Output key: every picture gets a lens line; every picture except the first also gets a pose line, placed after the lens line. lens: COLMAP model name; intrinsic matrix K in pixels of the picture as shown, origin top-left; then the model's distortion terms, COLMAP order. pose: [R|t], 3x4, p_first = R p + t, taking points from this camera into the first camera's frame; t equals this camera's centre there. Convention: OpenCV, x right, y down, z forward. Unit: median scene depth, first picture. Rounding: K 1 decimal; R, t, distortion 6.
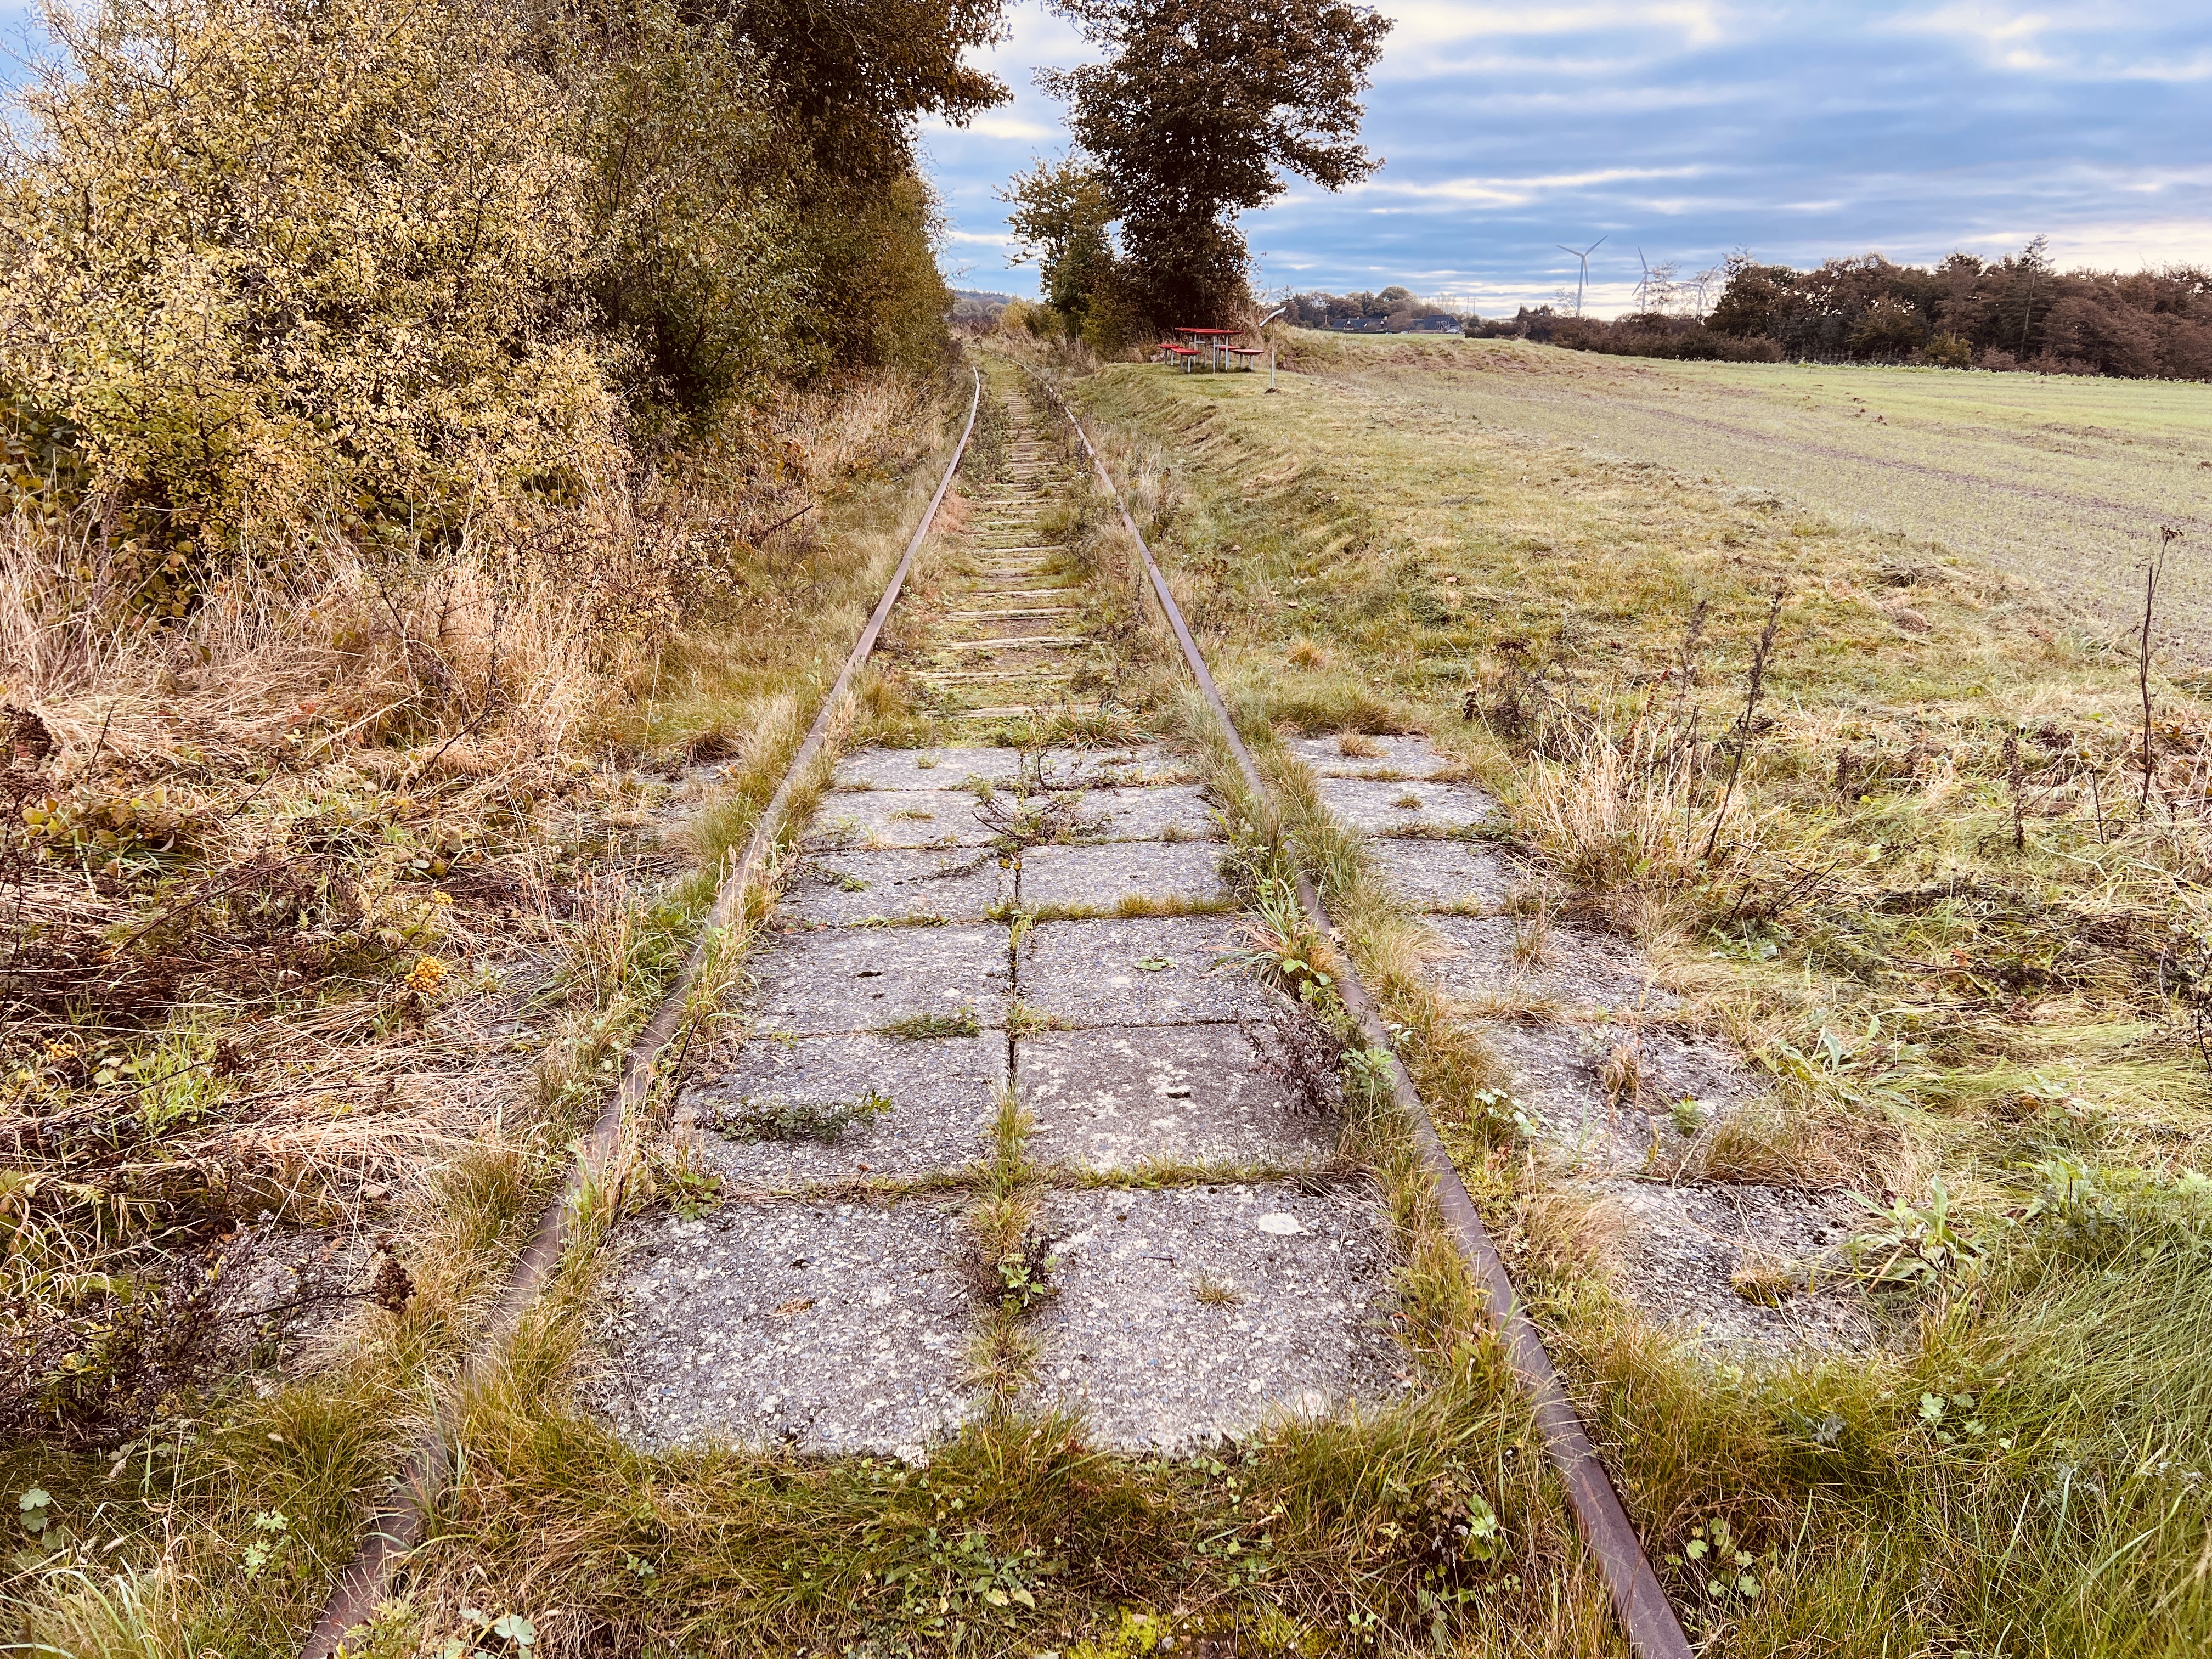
lens RADIAL K [[1662.5, 0, 1096.9], [0, 1662.5, 832.2], [0, 0, 1]] dist [0.005490, -0.009948]
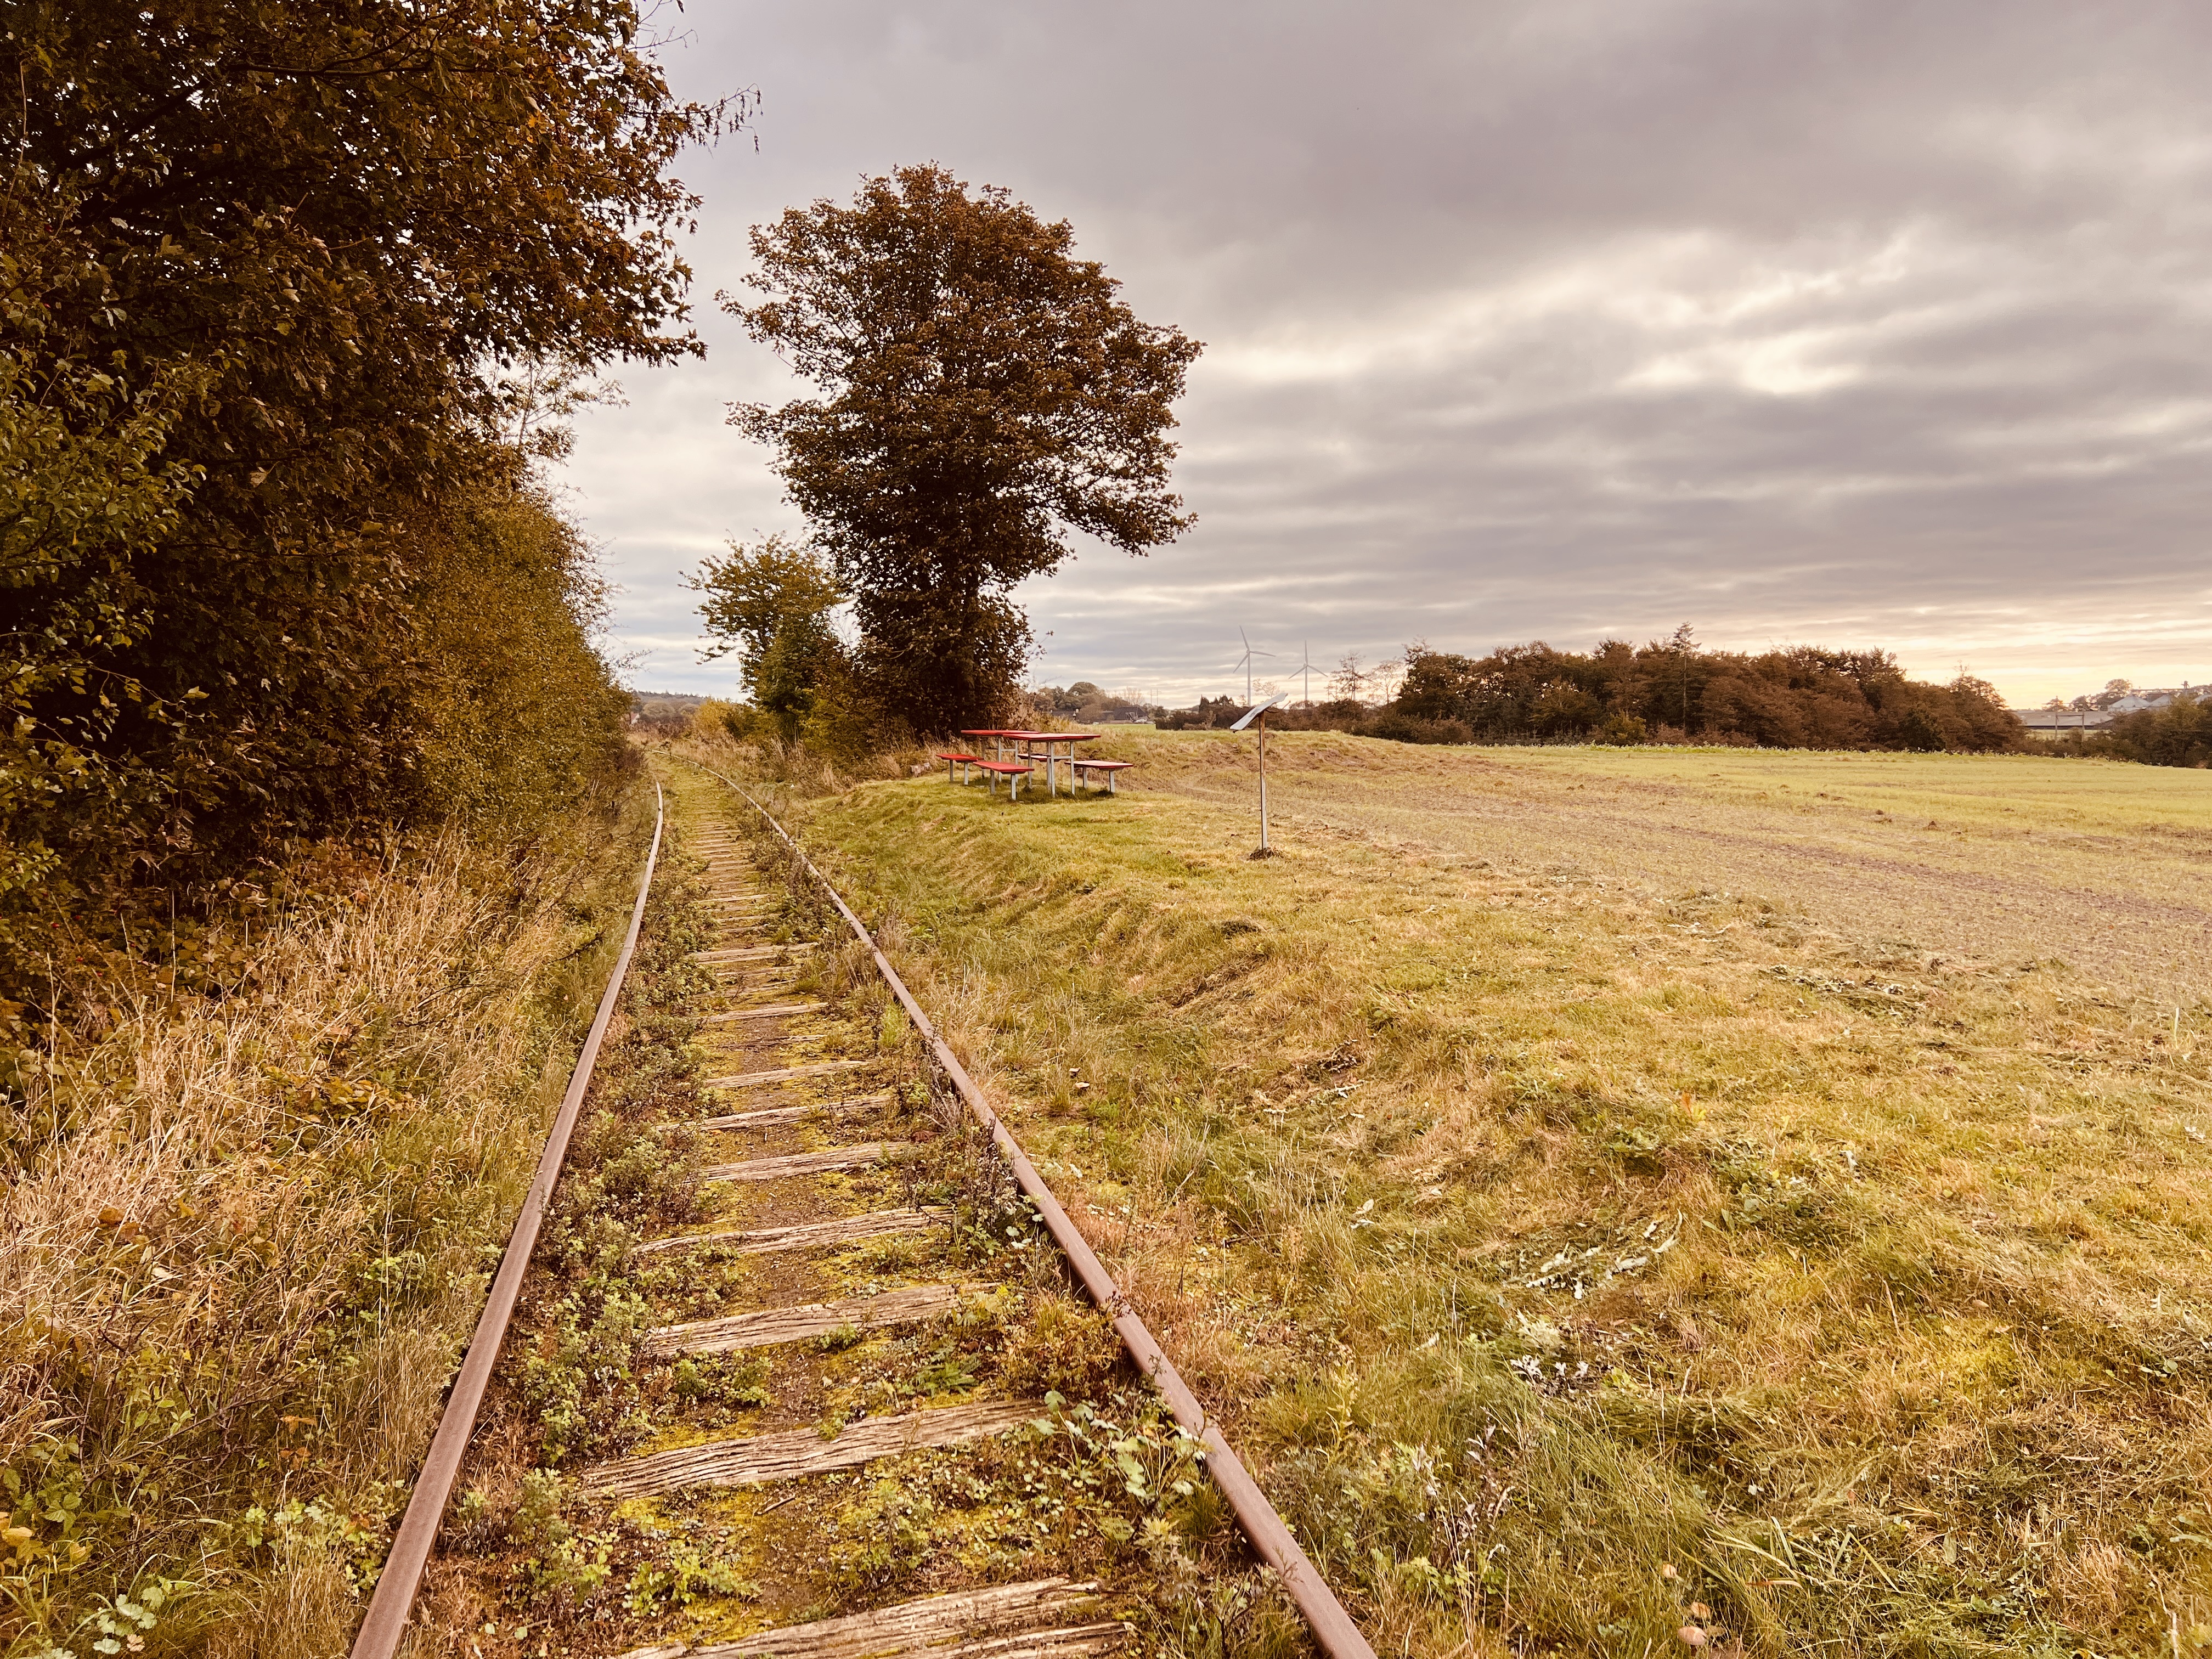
lens RADIAL K [[1629.6, 0, 1123.8], [0, 1629.6, 851.4], [0, 0, 1]] dist [0.062112, -0.059007]
pose [[0.979650, -0.038744, 0.196939, -0.010255], [0.079836, 0.975451, -0.205234, -0.055498], [-0.184153, 0.216780, 0.958694, 0.176724]]
